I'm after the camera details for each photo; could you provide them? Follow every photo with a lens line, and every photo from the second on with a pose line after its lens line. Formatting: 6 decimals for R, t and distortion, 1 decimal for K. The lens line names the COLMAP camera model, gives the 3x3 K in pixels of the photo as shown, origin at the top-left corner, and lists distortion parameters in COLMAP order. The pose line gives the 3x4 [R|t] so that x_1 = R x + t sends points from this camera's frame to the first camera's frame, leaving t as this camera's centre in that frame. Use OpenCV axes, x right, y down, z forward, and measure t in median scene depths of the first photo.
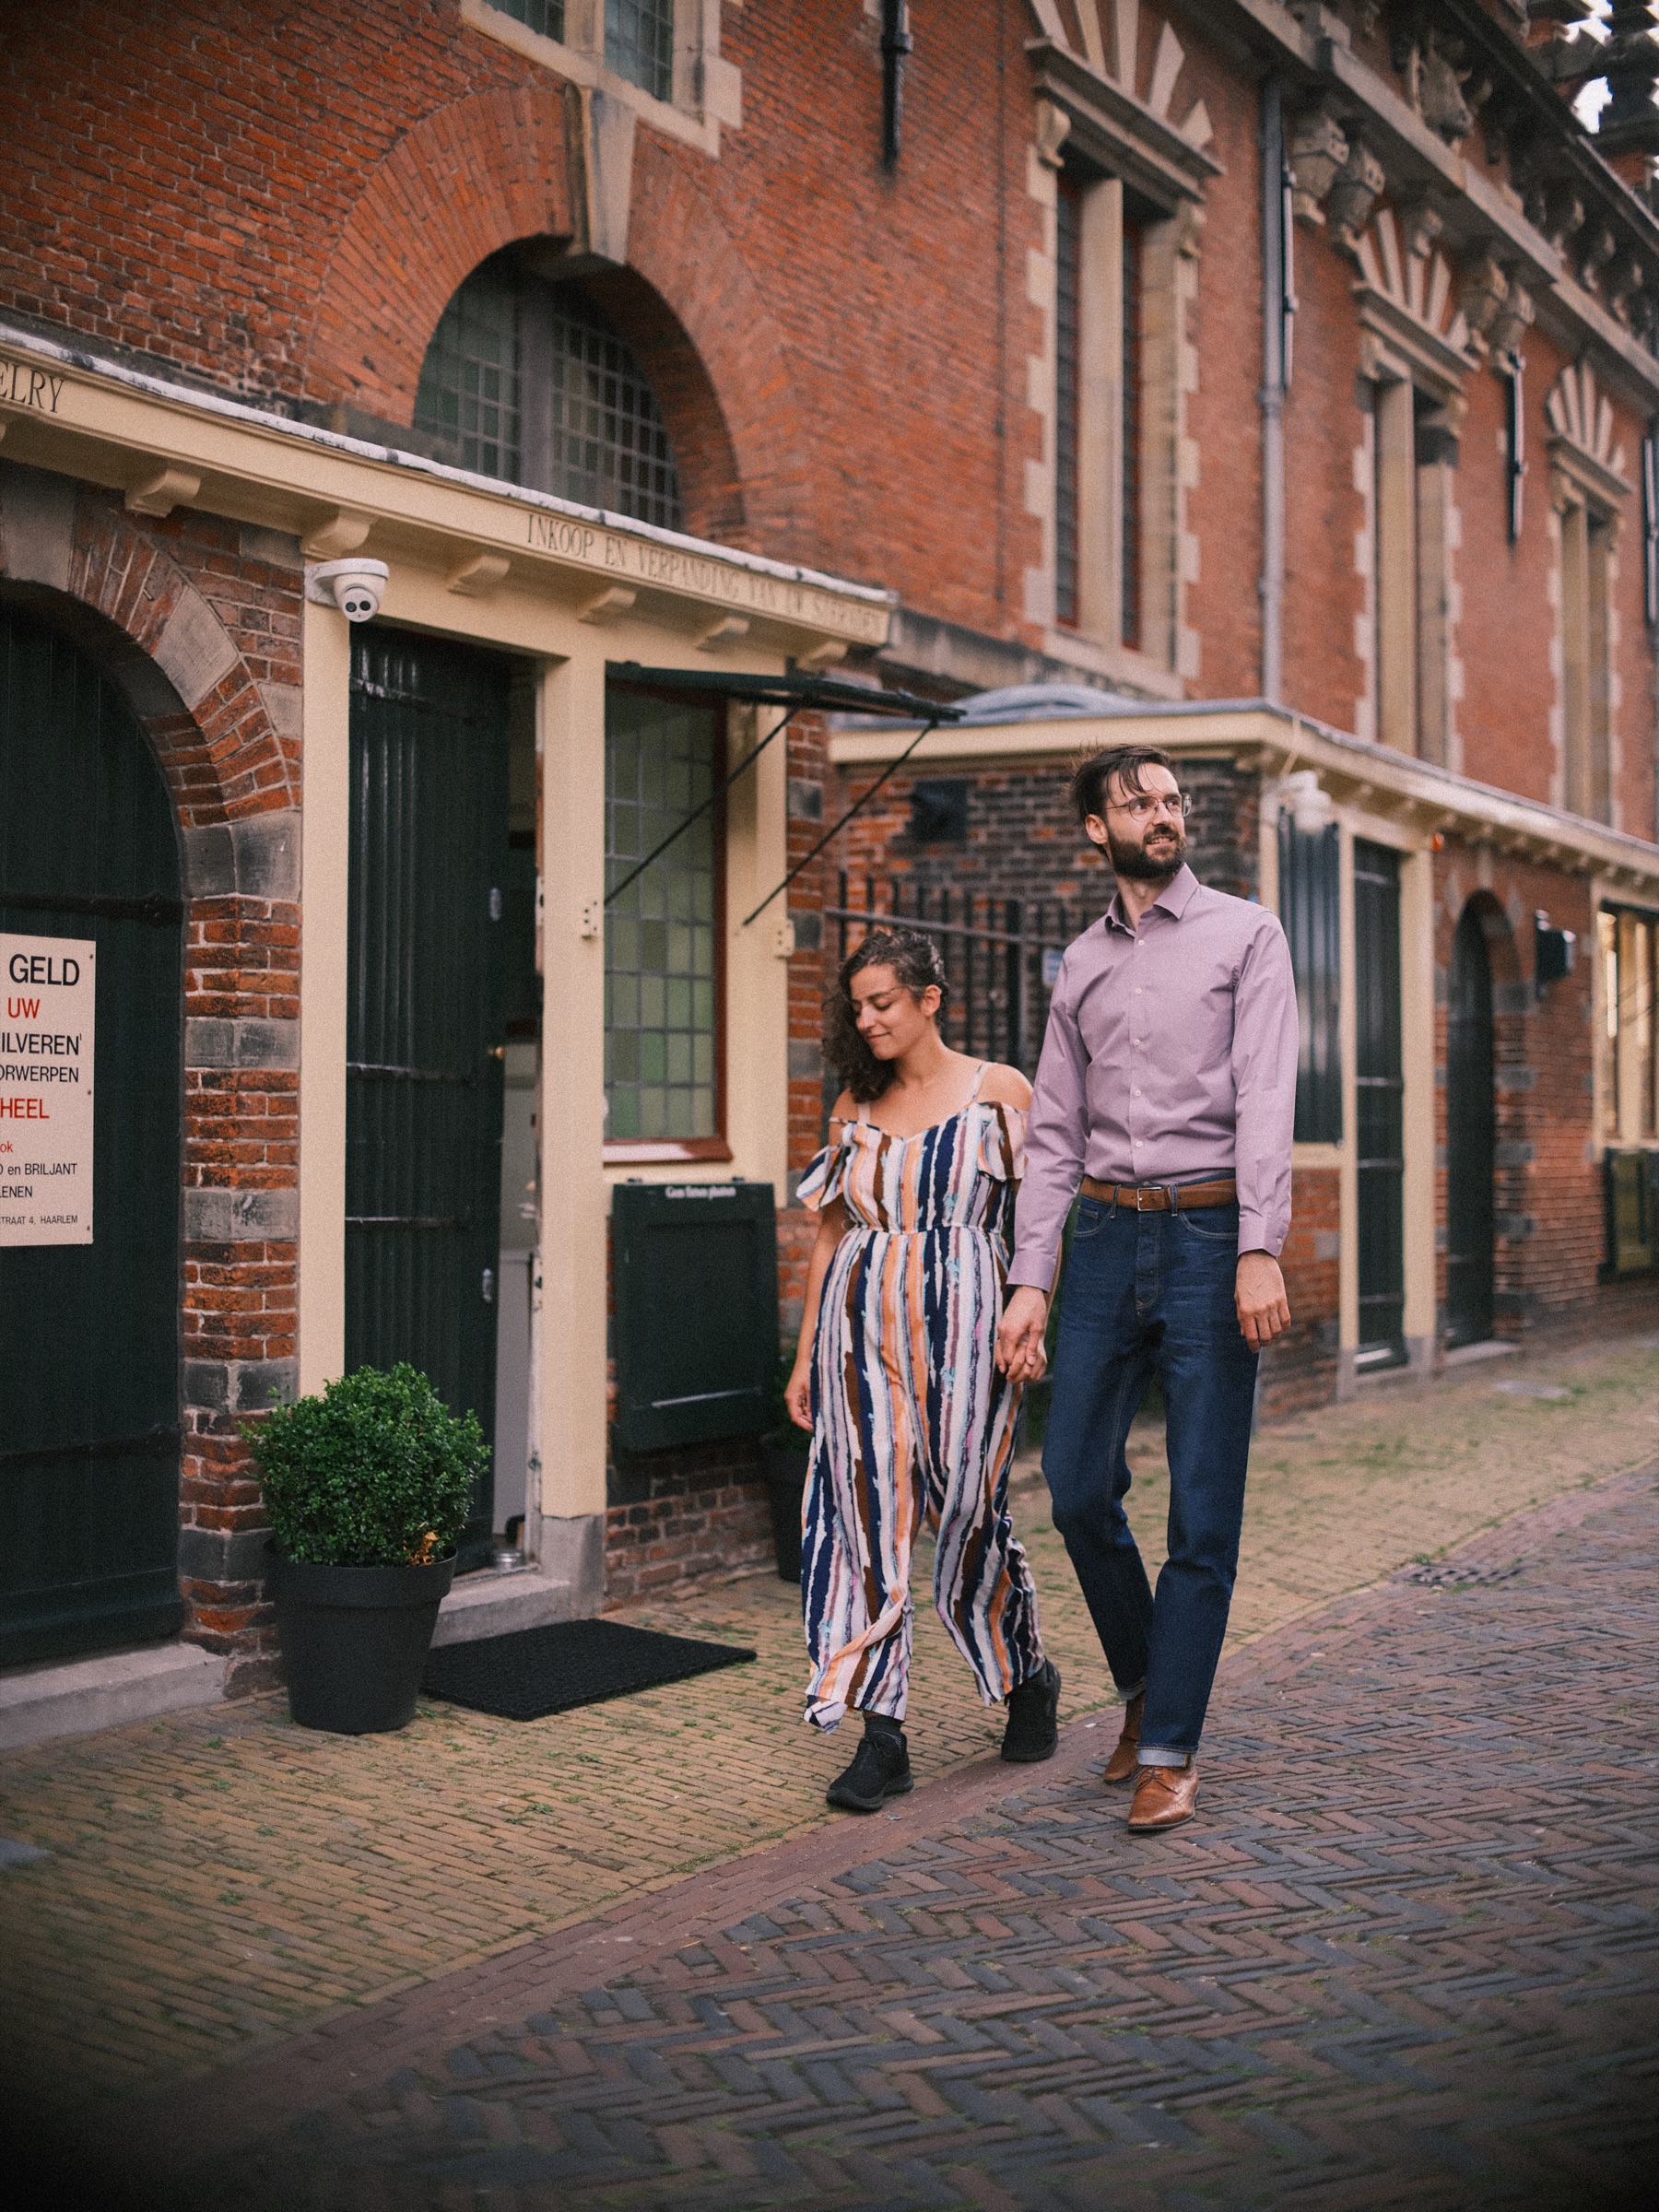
lens RADIAL K [[2885.0, 0, 829.5], [0, 2885.0, 1106.0], [0, 0, 1]] dist [-0.168539, 0.167022]
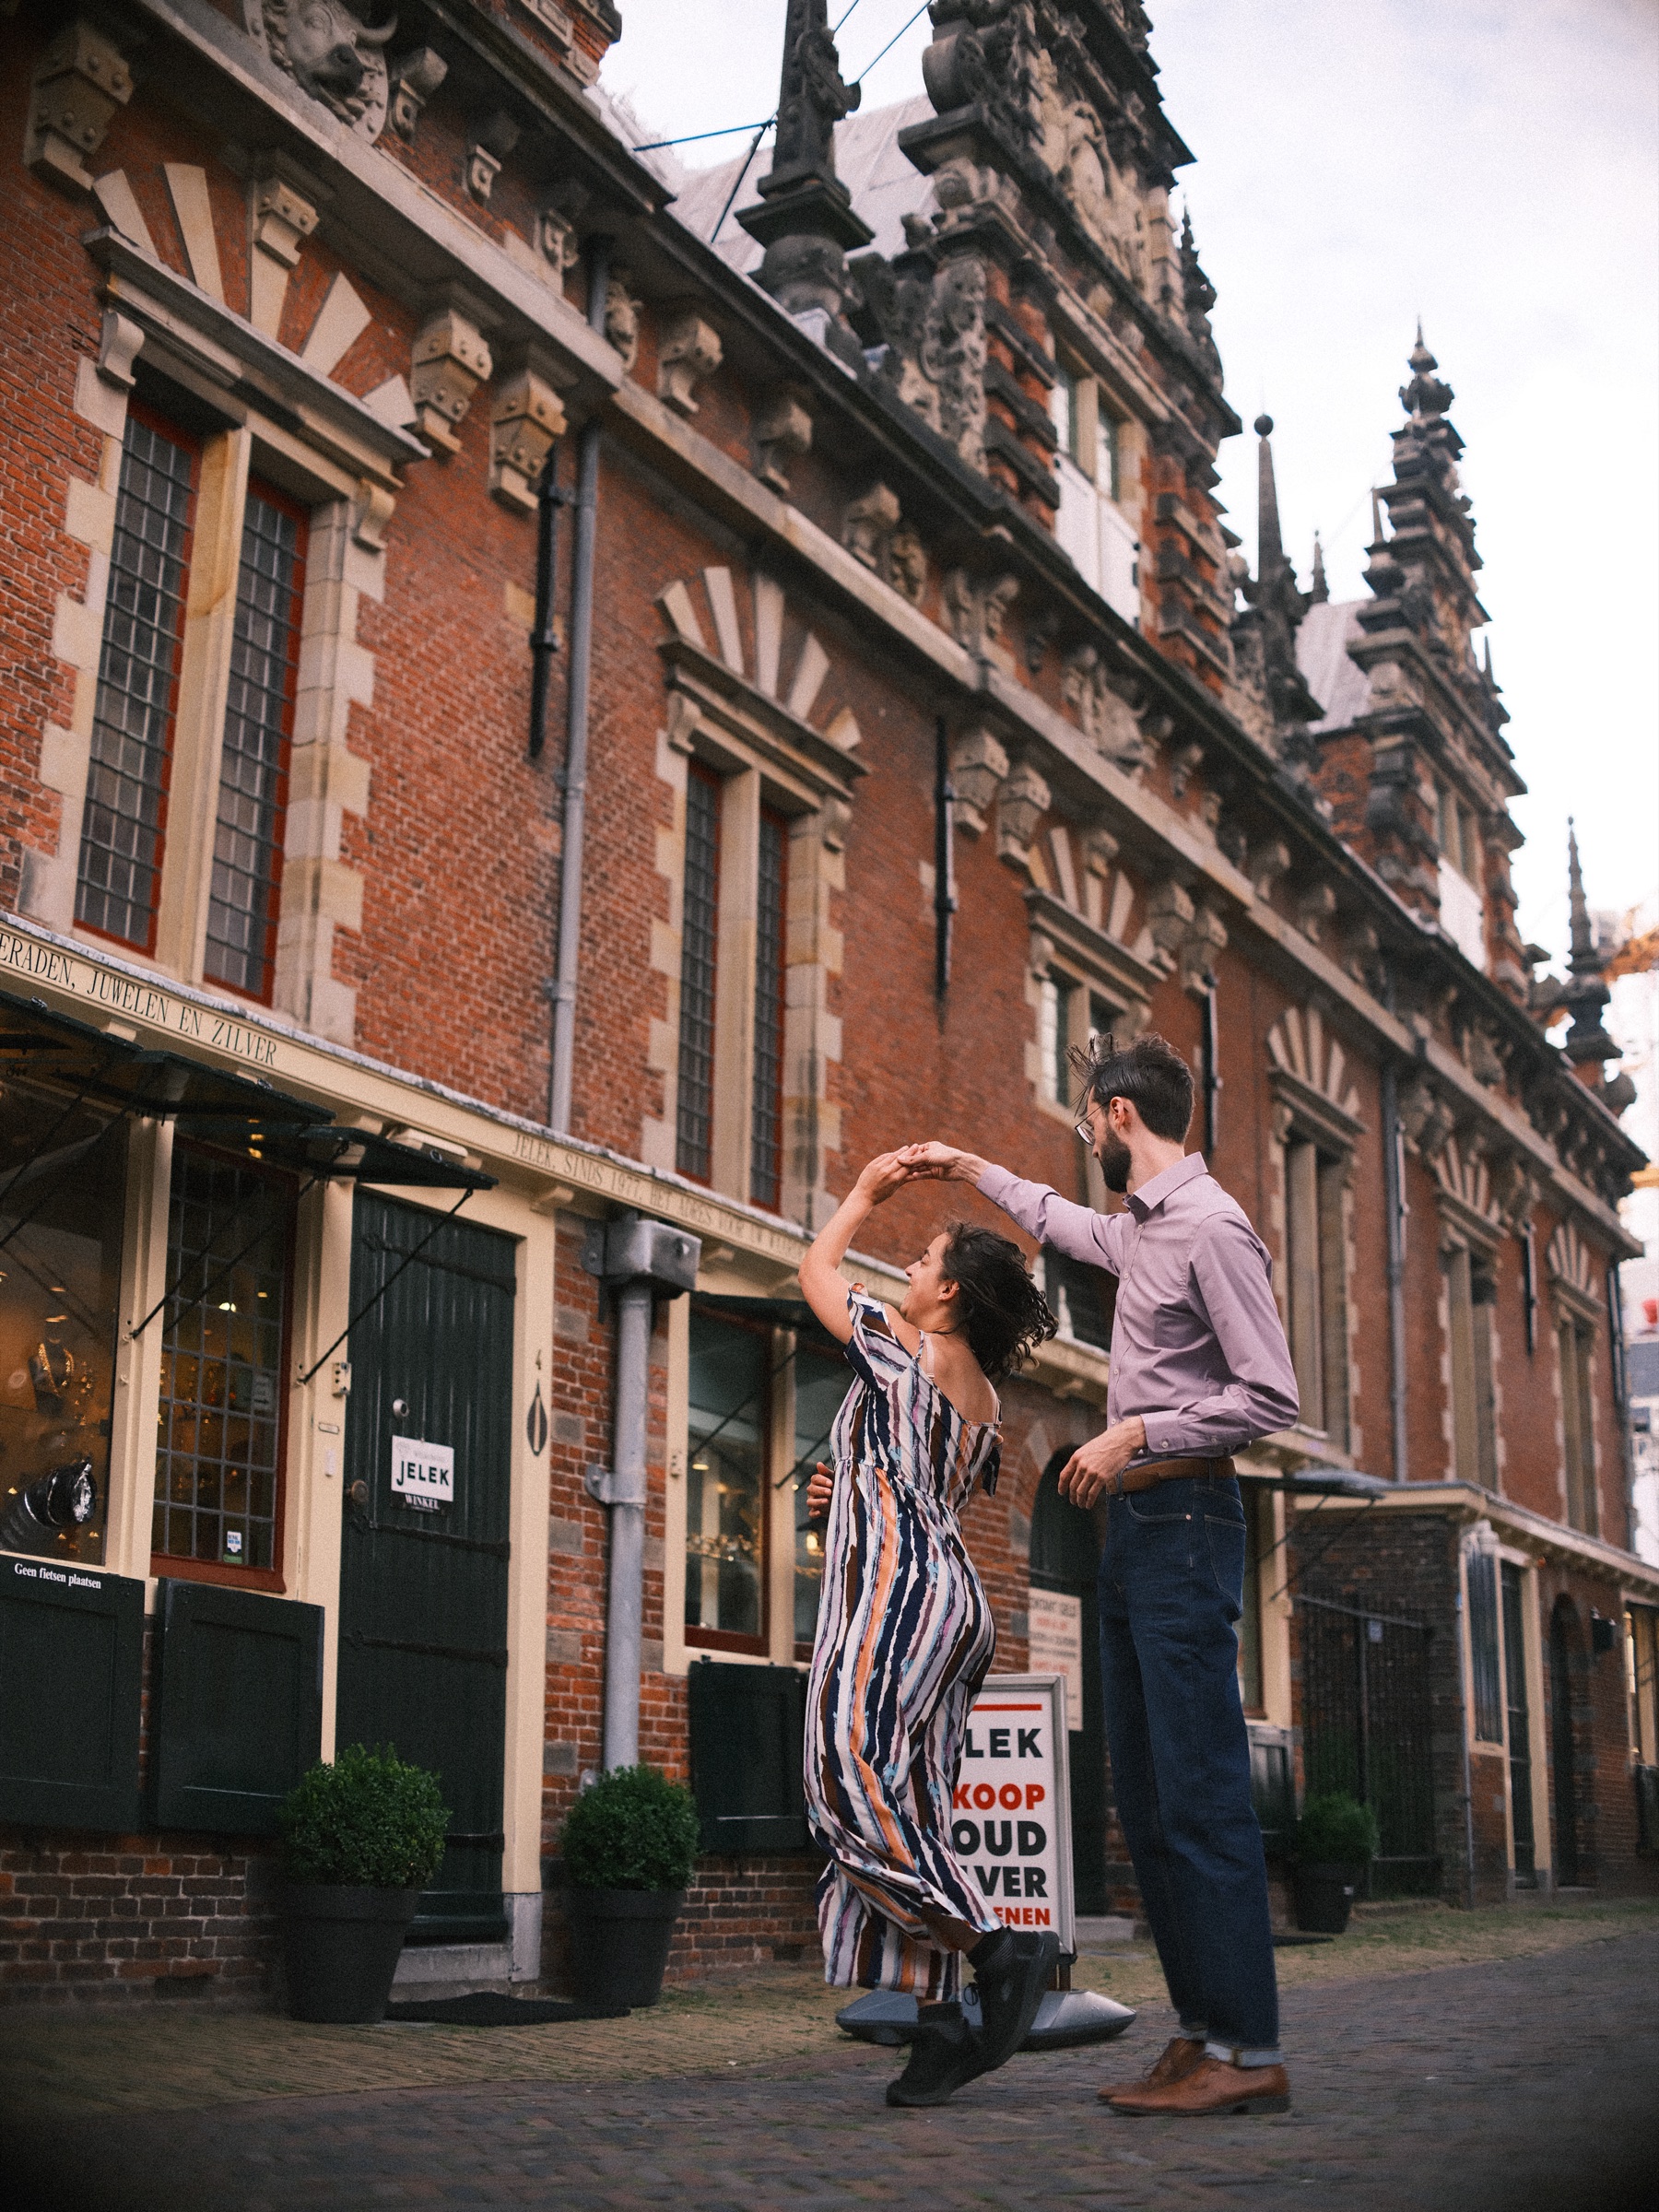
lens RADIAL K [[2885.0, 0, 829.5], [0, 2885.0, 1106.0], [0, 0, 1]] dist [-0.168539, 0.167022]
pose [[0.999164, 0.015400, 0.037871, -0.192272], [-0.005423, 0.968078, -0.250591, 0.048108], [-0.040521, 0.250176, 0.967352, -0.460520]]
